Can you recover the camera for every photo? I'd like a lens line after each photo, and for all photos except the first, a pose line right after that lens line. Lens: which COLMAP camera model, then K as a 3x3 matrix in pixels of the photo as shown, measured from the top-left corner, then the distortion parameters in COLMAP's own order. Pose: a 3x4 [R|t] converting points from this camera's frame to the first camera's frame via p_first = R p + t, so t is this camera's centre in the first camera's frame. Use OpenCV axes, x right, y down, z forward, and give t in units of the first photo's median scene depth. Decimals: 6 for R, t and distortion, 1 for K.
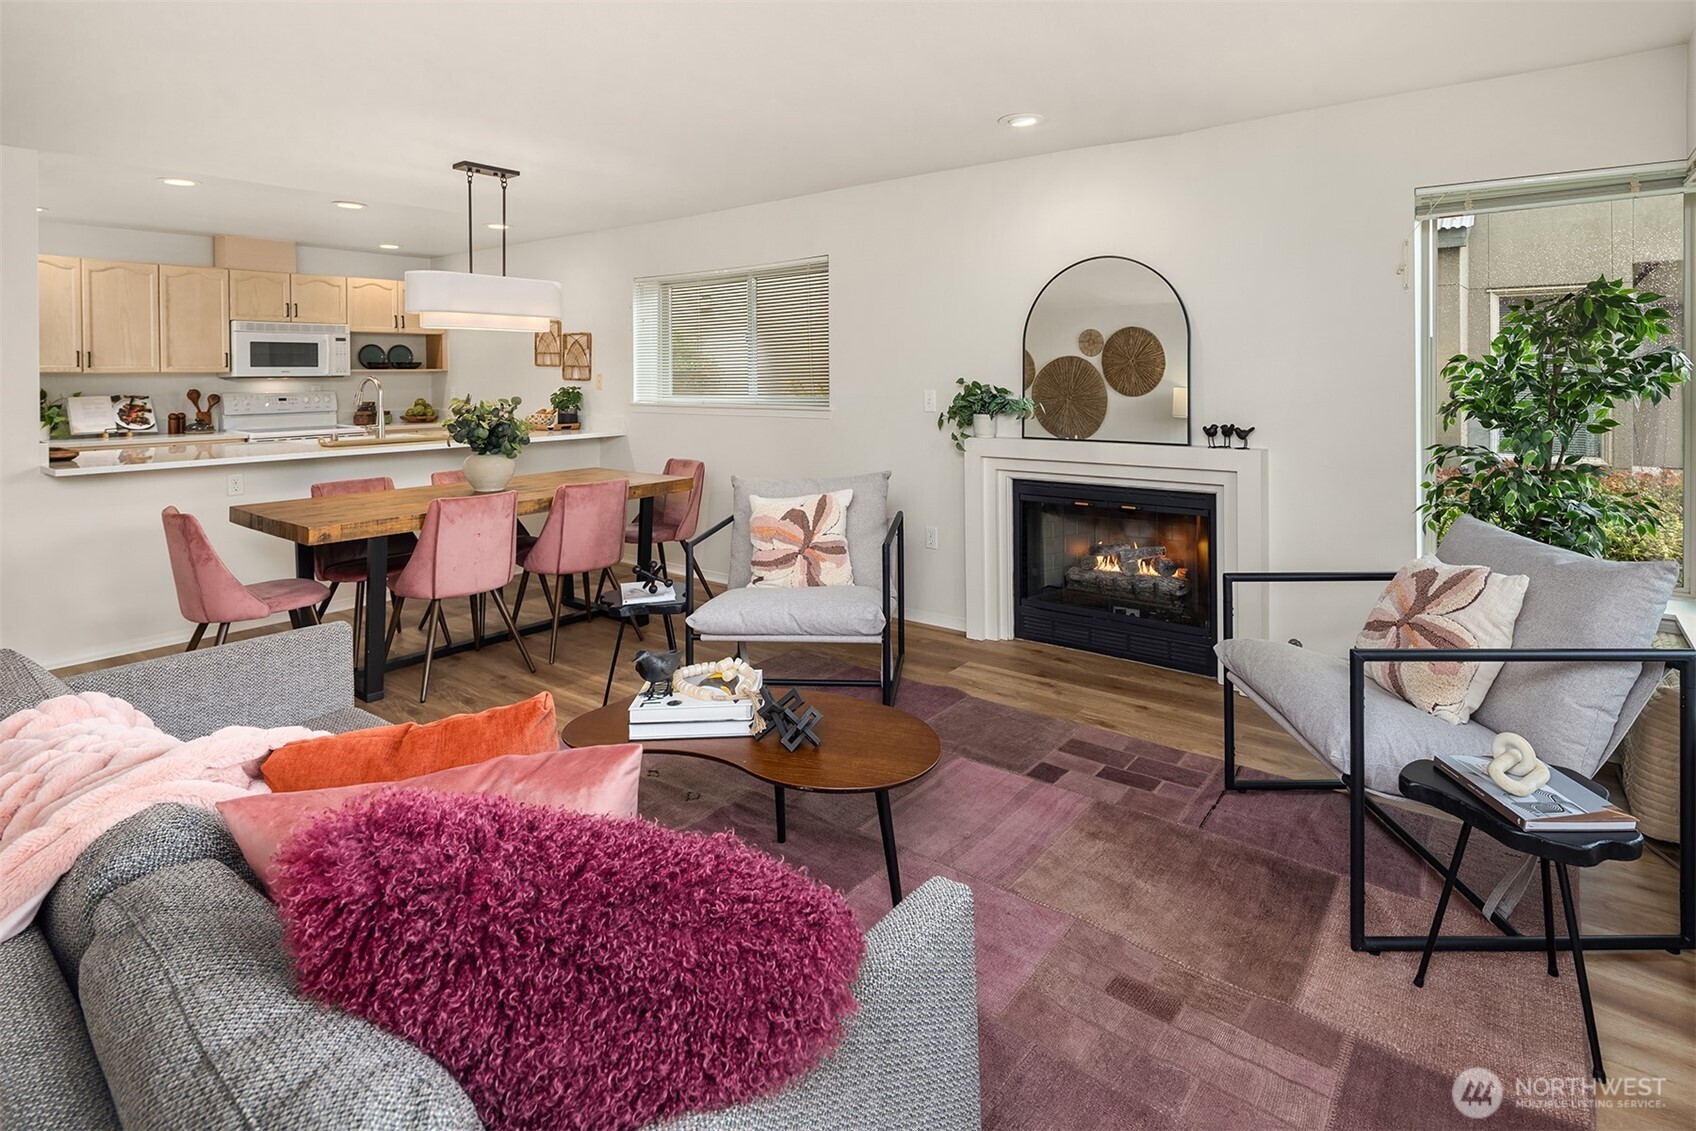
lens RADIAL K [[840.1, 0, 905.9], [0, 840.1, 381.1], [0, 0, 1]] dist [-0.005968, -0.001174]
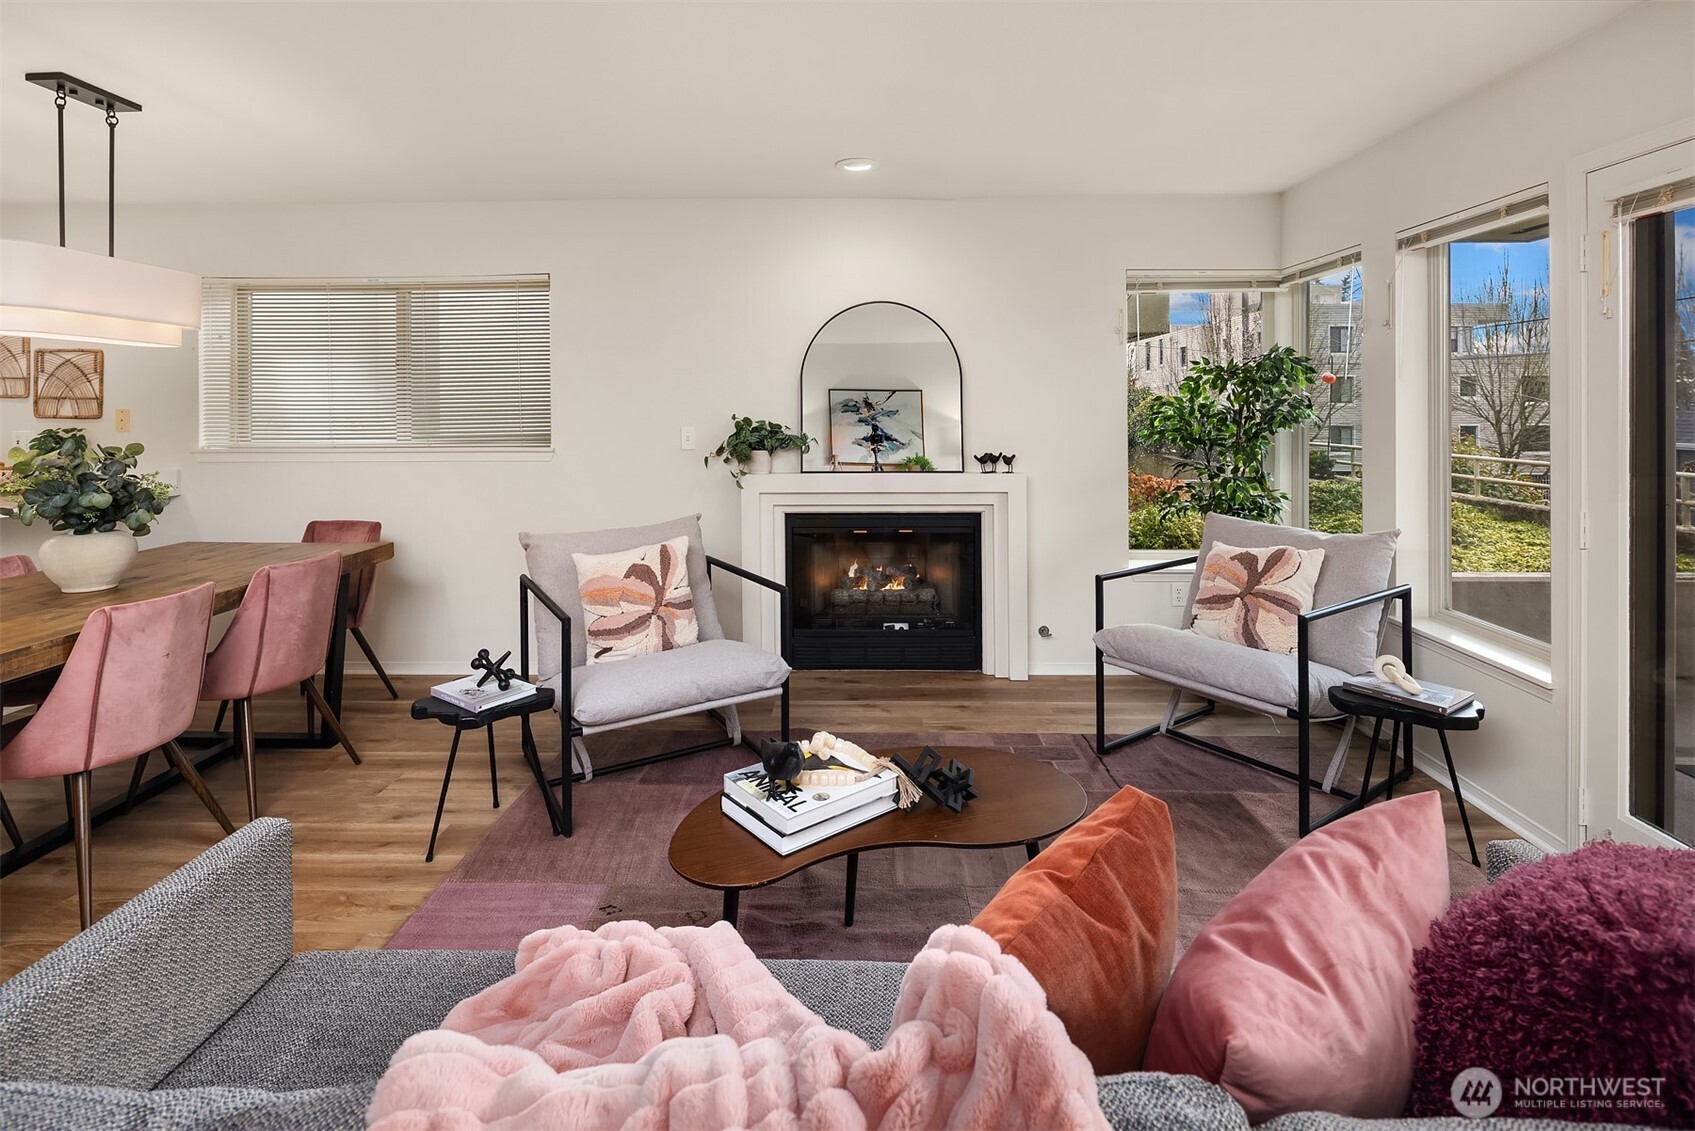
lens RADIAL K [[806.4, 0, 837.5], [0, 806.4, 411.8], [0, 0, 1]] dist [-0.001377, -0.000534]
pose [[0.825281, -0.000070, 0.564722, -0.424309], [0.004410, 0.999970, -0.006321, 0.000441], [-0.564705, 0.007707, 0.825257, 0.186068]]
